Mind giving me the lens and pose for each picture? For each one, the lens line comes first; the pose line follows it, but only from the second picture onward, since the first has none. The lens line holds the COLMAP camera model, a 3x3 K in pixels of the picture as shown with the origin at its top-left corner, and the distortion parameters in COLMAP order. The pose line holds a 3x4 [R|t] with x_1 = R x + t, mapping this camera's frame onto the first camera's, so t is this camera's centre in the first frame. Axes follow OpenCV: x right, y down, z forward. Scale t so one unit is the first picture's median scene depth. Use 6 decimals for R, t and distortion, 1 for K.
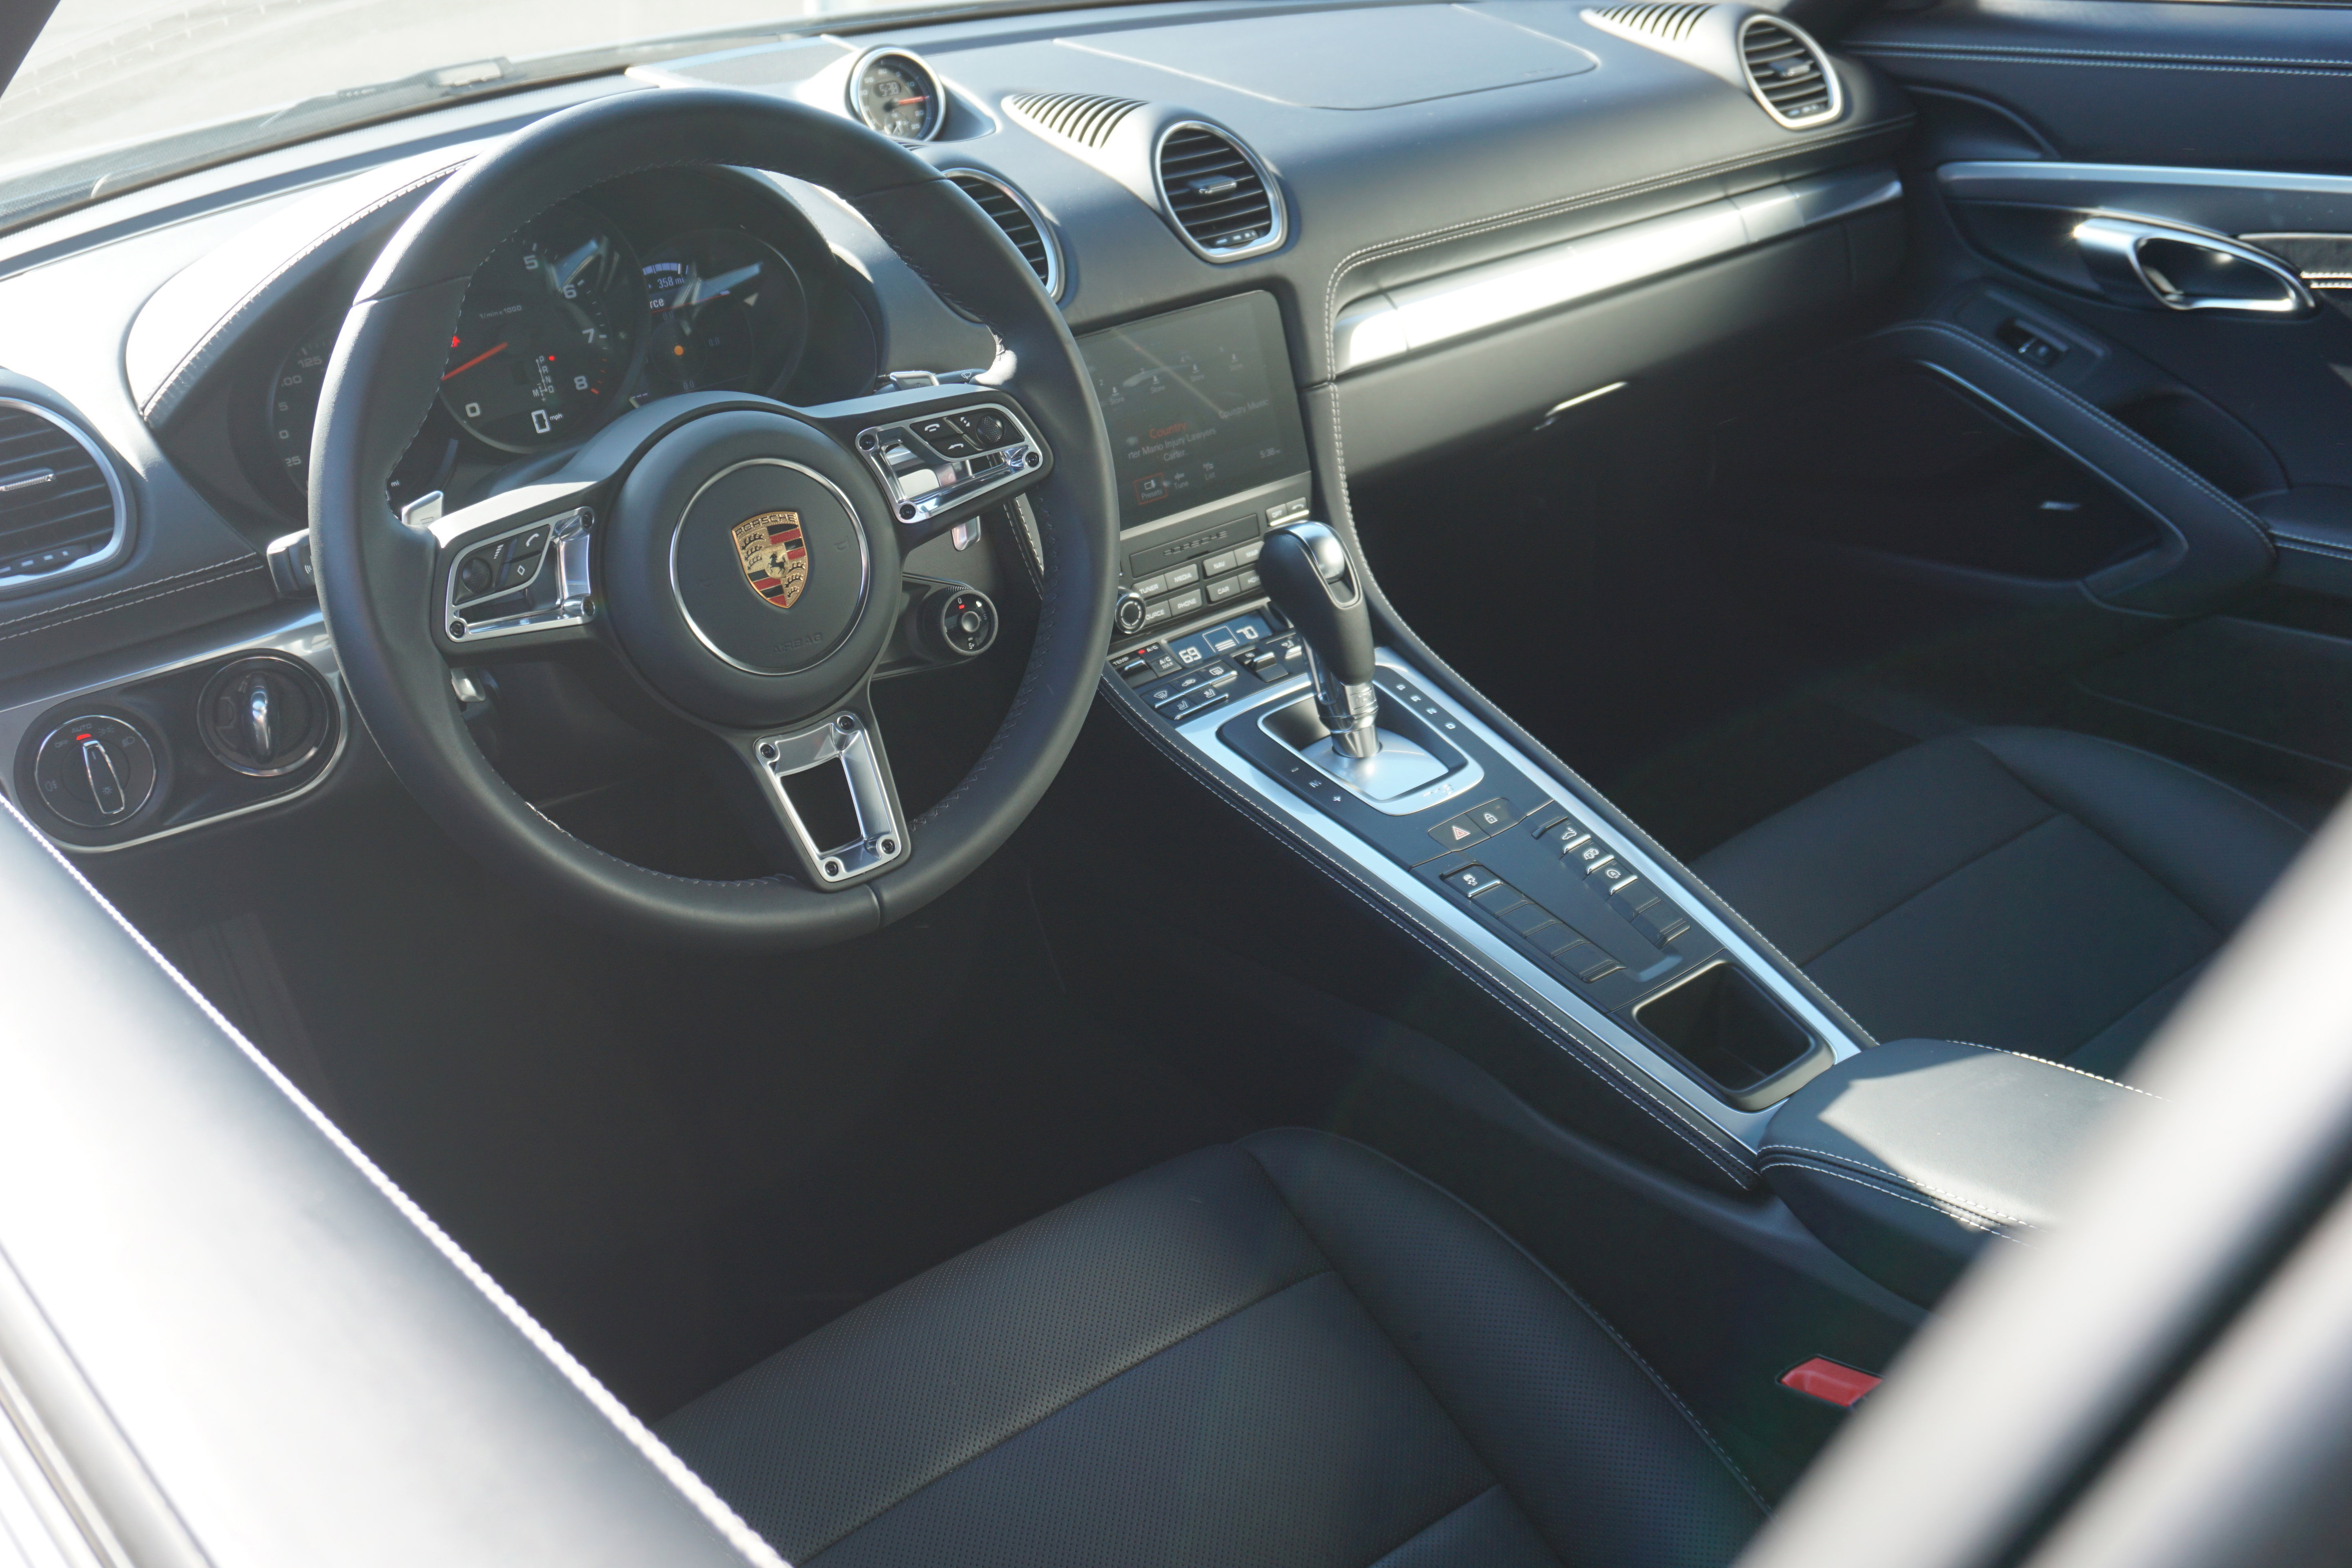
lens RADIAL K [[2288.6, 0, 1169.7], [0, 2288.6, 786.1], [0, 0, 1]] dist [0.105673, 0.000000]
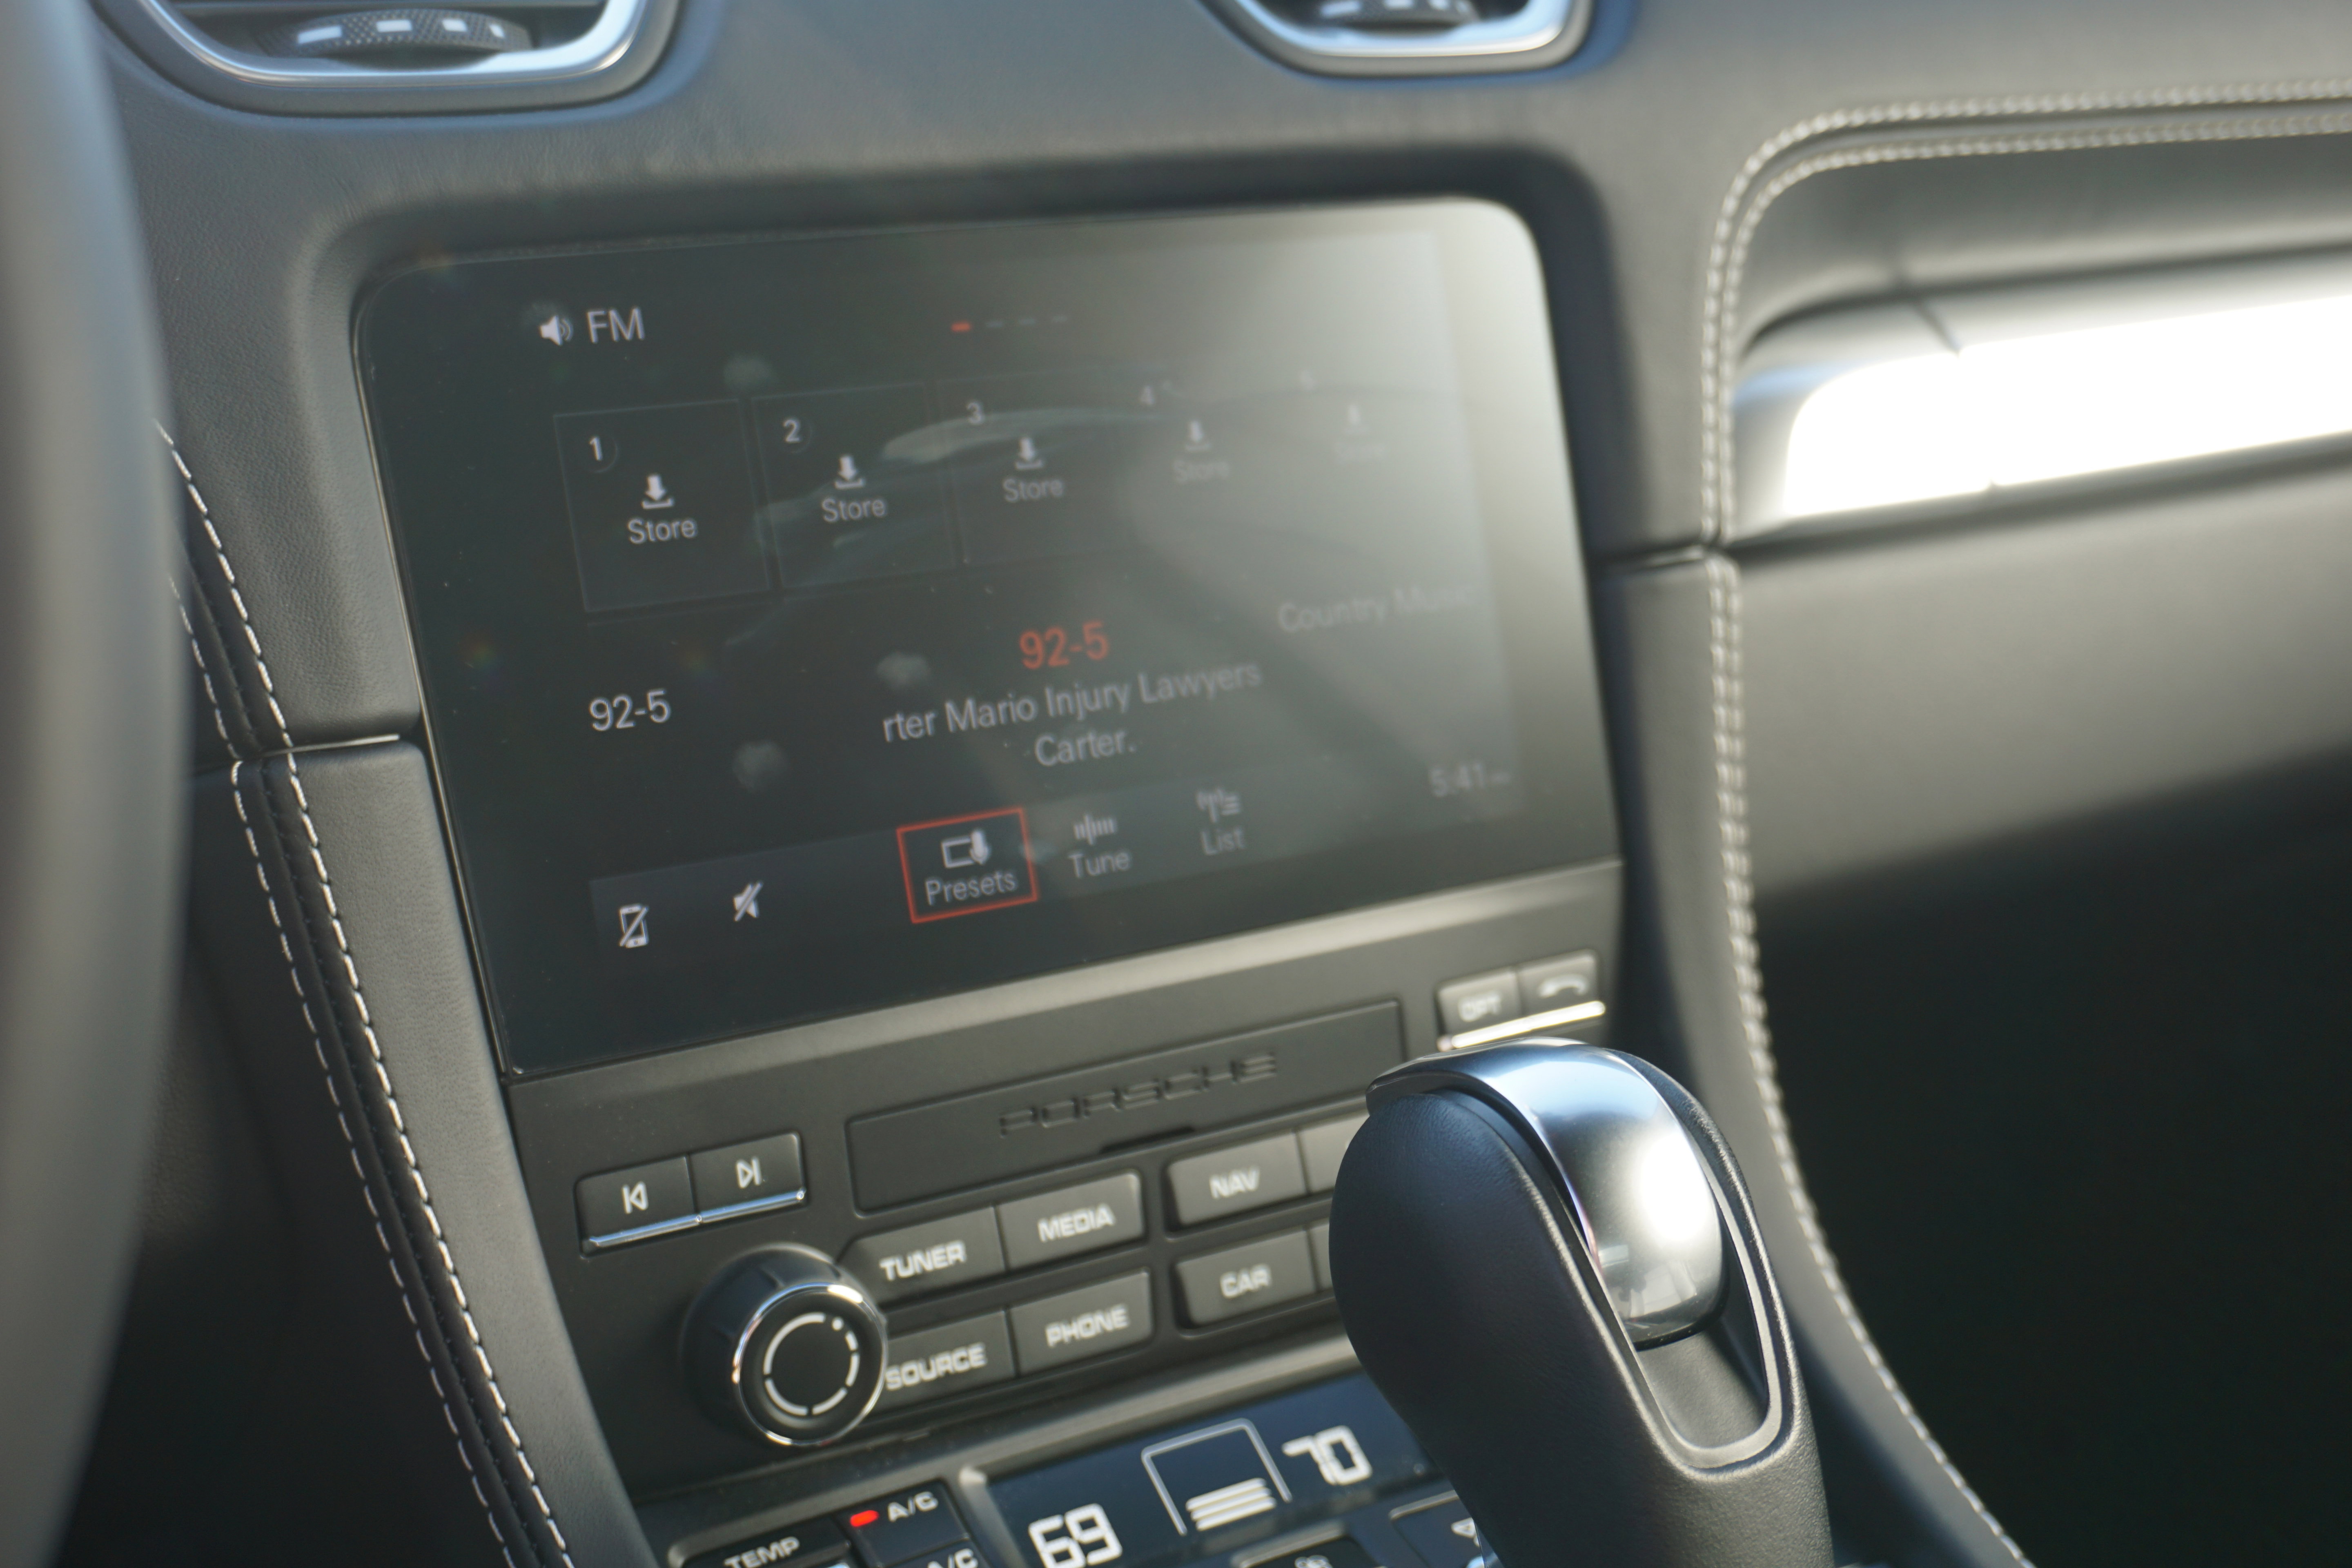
lens RADIAL K [[2870.9, 0, 1173.8], [0, 2870.9, 781.3], [0, 0, 1]] dist [-0.042860, 0.000000]
pose [[0.989716, 0.069722, -0.124905, 0.052467], [-0.092917, 0.977229, -0.190763, -0.079381], [0.108761, 0.200407, 0.973657, 0.683307]]
